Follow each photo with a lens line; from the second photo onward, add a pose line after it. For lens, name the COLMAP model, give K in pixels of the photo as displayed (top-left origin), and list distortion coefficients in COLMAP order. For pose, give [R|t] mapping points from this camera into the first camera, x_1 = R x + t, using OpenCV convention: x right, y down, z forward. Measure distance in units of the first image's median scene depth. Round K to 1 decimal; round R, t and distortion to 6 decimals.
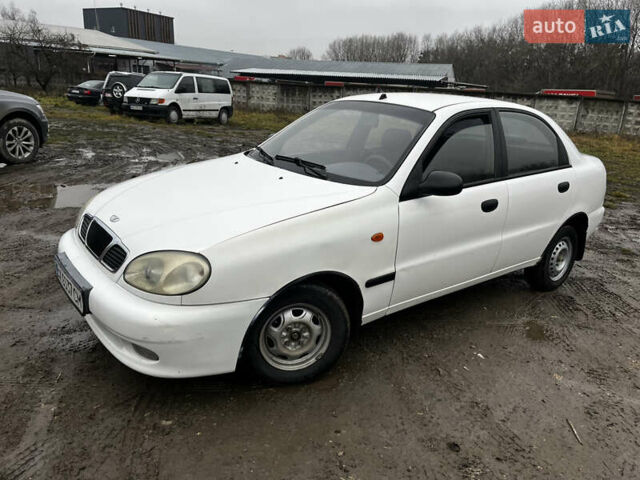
lens RADIAL K [[467.6, 0, 320.0], [0, 467.6, 240.0], [0, 0, 1]] dist [0.117744, -0.147419]
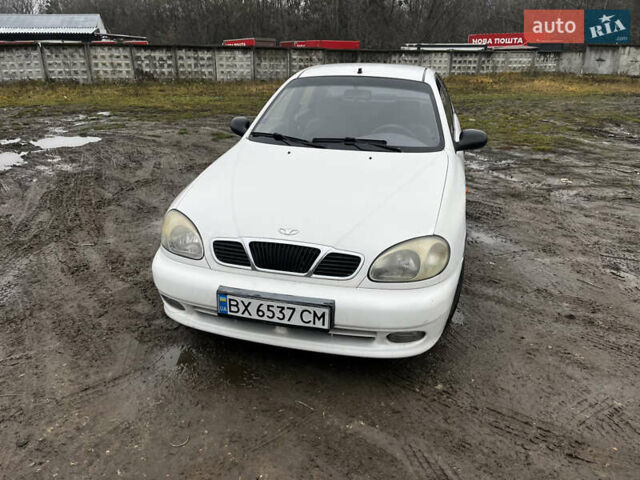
lens RADIAL K [[467.6, 0, 320.0], [0, 467.6, 240.0], [0, 0, 1]] dist [0.117744, -0.147419]
pose [[0.798513, -0.272498, 0.536770, -0.856527], [0.224296, 0.962151, 0.154779, -0.154045], [-0.558631, -0.003197, 0.829410, 0.181623]]
